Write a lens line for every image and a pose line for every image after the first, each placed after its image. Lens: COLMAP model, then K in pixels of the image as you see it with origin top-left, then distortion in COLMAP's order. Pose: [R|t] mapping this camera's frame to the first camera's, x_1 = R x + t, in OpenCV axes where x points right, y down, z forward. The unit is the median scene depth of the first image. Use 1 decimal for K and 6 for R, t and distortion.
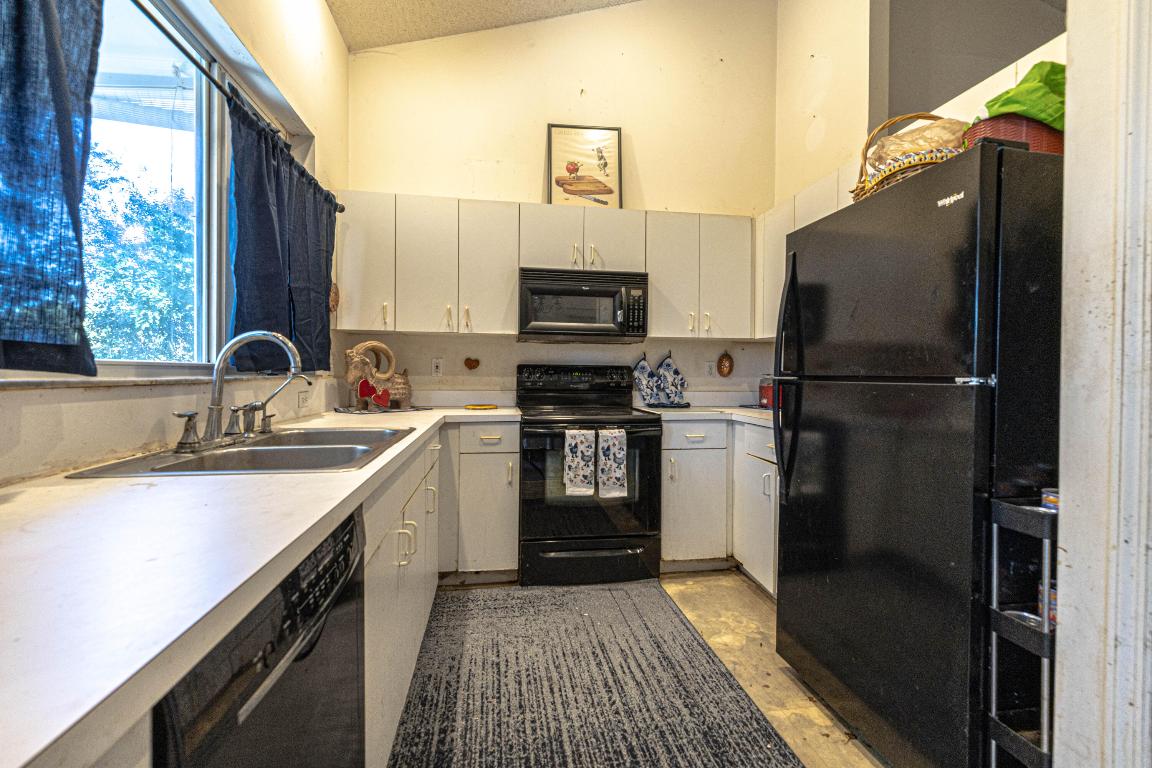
lens RADIAL K [[485.9, 0, 573.8], [0, 485.9, 379.2], [0, 0, 1]] dist [-0.001339, 0.000834]
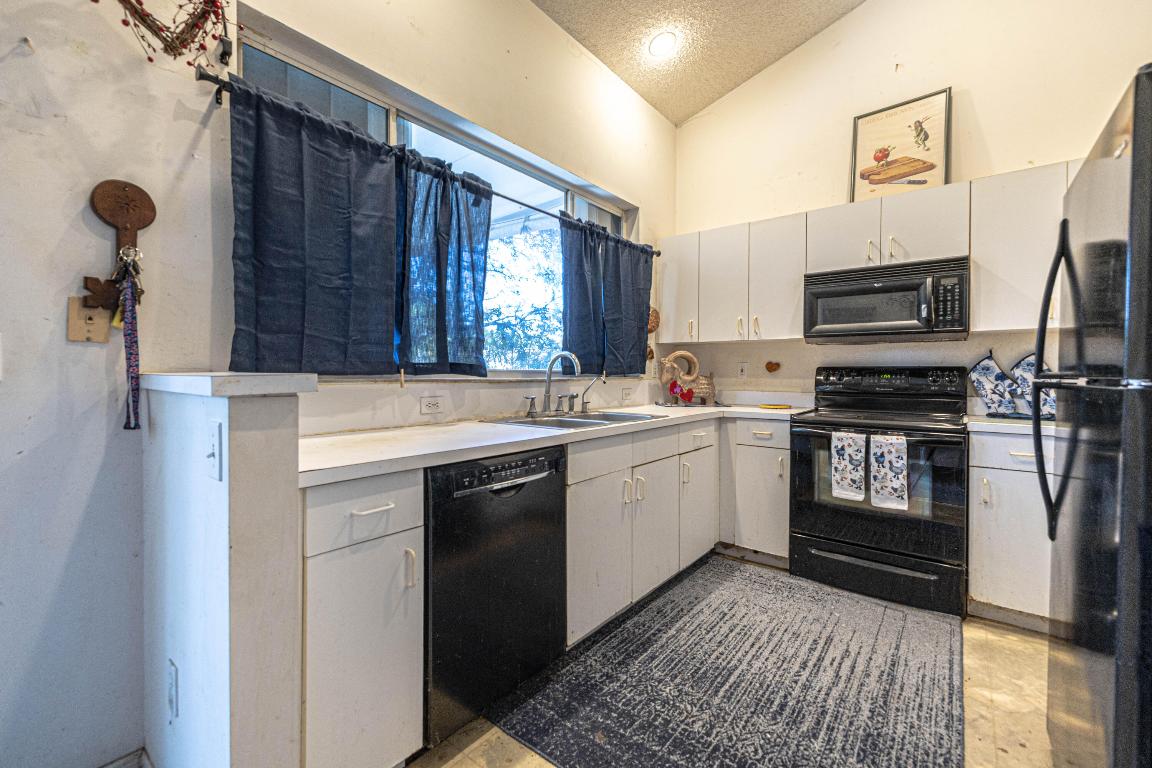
lens RADIAL K [[485.9, 0, 567.1], [0, 485.9, 381.3], [0, 0, 1]] dist [-0.001339, 0.000834]
pose [[0.663461, 0.006383, -0.748183, 0.366785], [-0.007876, 0.999968, 0.001546, 0.002539], [0.748169, 0.004867, 0.663490, -0.082007]]
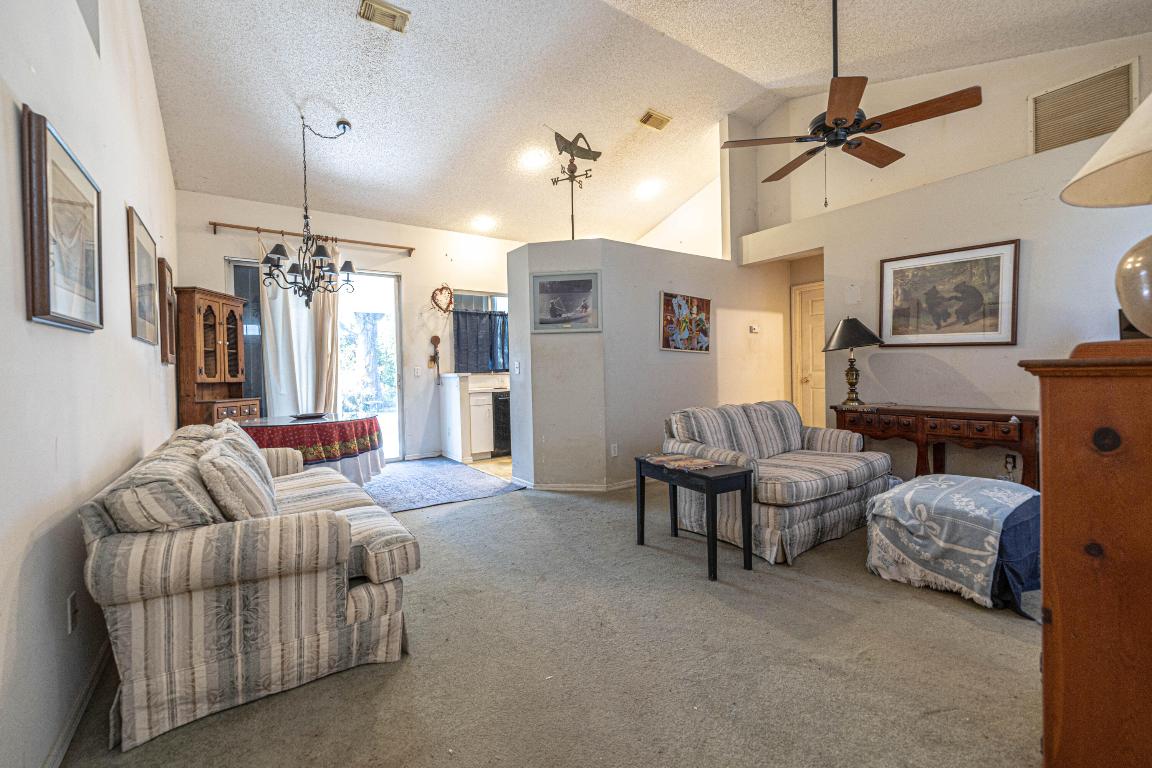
lens RADIAL K [[485.9, 0, 569.2], [0, 485.9, 381.6], [0, 0, 1]] dist [-0.001339, 0.000834]
pose [[0.435059, 0.007165, -0.900373, 2.303706], [0.014512, 0.999783, 0.014968, 0.010644], [0.900285, -0.019579, 0.434861, -0.581178]]
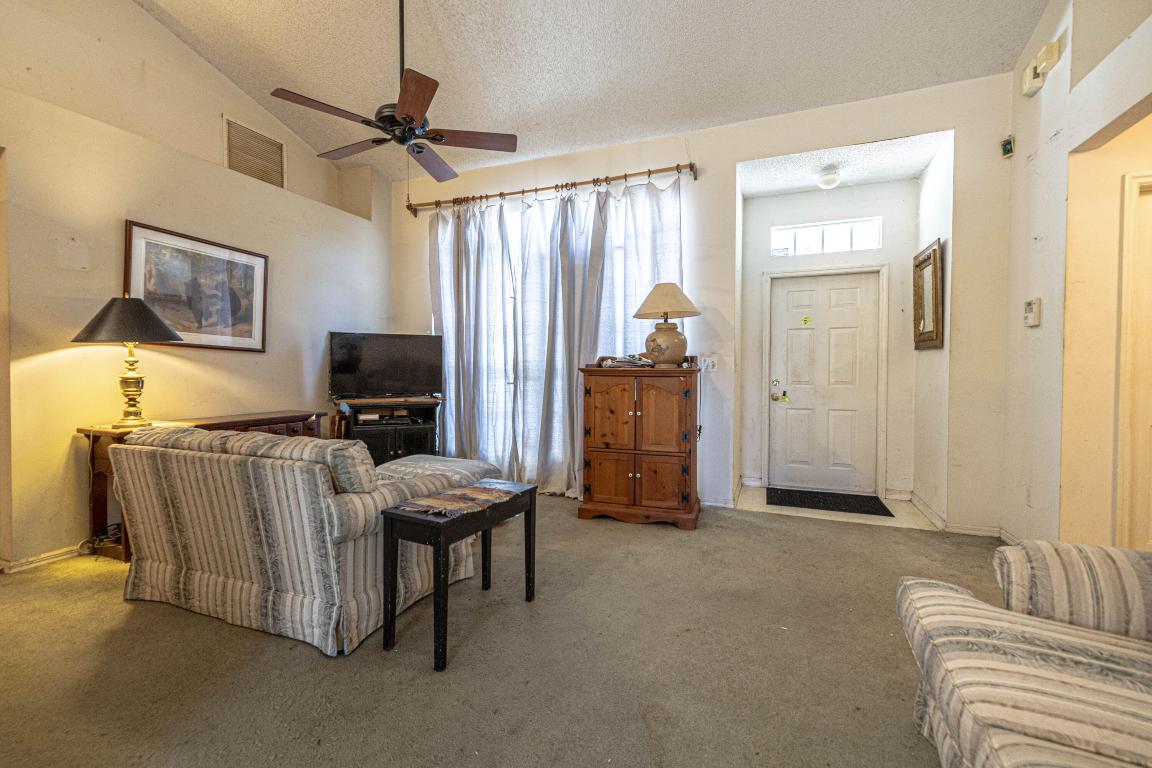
lens RADIAL K [[485.9, 0, 577.0], [0, 485.9, 384.3], [0, 0, 1]] dist [-0.001339, 0.000834]
pose [[0.519387, -0.030016, 0.854012, 0.811481], [0.004515, 0.999465, 0.032383, 0.000124], [-0.854527, -0.012964, 0.519244, -0.437907]]
